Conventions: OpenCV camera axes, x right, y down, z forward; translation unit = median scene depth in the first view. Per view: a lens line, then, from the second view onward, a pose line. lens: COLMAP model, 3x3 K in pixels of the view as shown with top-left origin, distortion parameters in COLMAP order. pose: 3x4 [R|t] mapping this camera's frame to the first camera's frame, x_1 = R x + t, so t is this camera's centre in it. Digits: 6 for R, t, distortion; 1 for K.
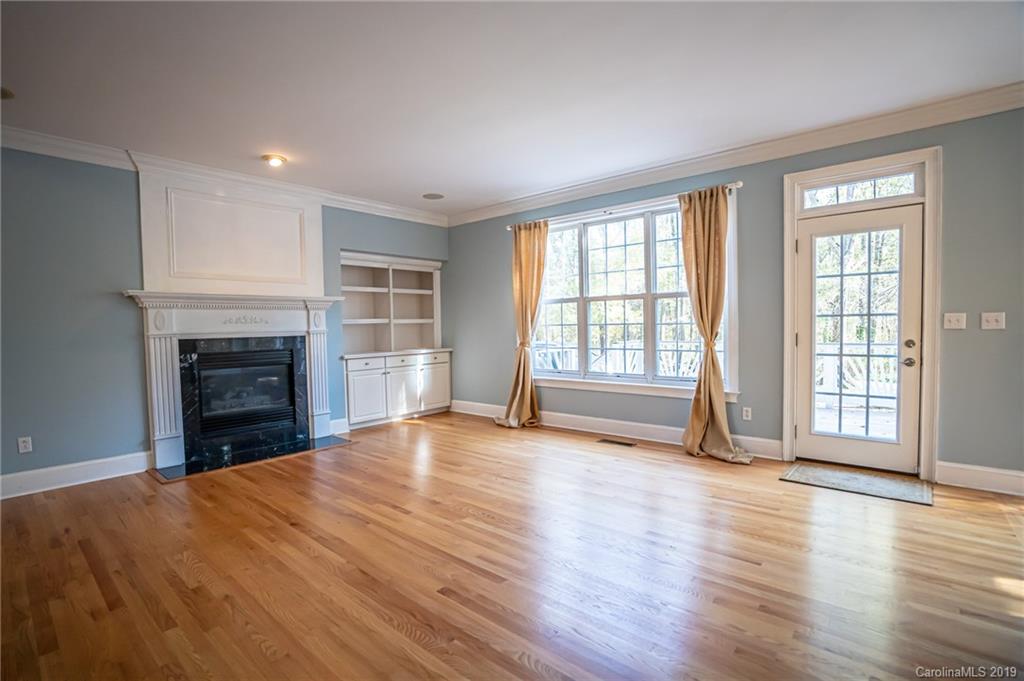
lens RADIAL K [[485.6, 0, 479.2], [0, 485.6, 343.6], [0, 0, 1]] dist [-0.039160, 0.000459]
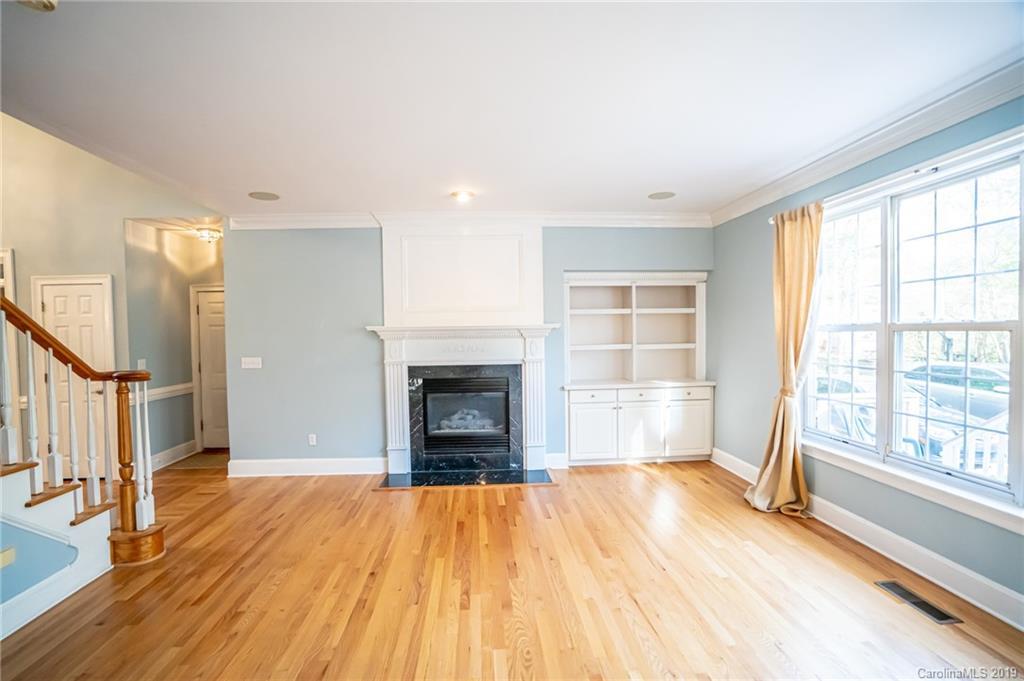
lens RADIAL K [[465.0, 0, 495.8], [0, 465.0, 347.4], [0, 0, 1]] dist [-0.056435, 0.019893]
pose [[0.720034, 0.029707, -0.693302, 0.255816], [-0.021497, 0.999559, 0.020503, -0.068763], [0.693605, 0.000141, 0.720355, 0.284546]]
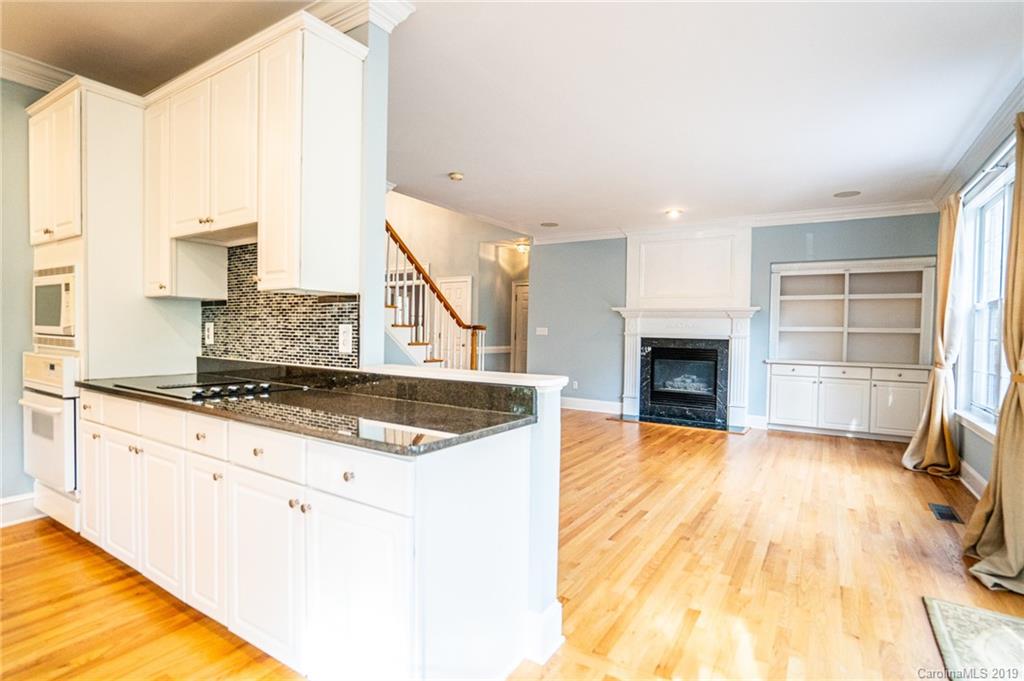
lens RADIAL K [[500.3, 0, 512.0], [0, 500.3, 340.5], [0, 0, 1]] dist [-0.002500, 0.000039]
pose [[0.188572, 0.044234, -0.981063, 0.777544], [-0.057128, 0.997787, 0.034007, -0.025499], [0.980396, 0.049634, 0.190682, 0.221753]]
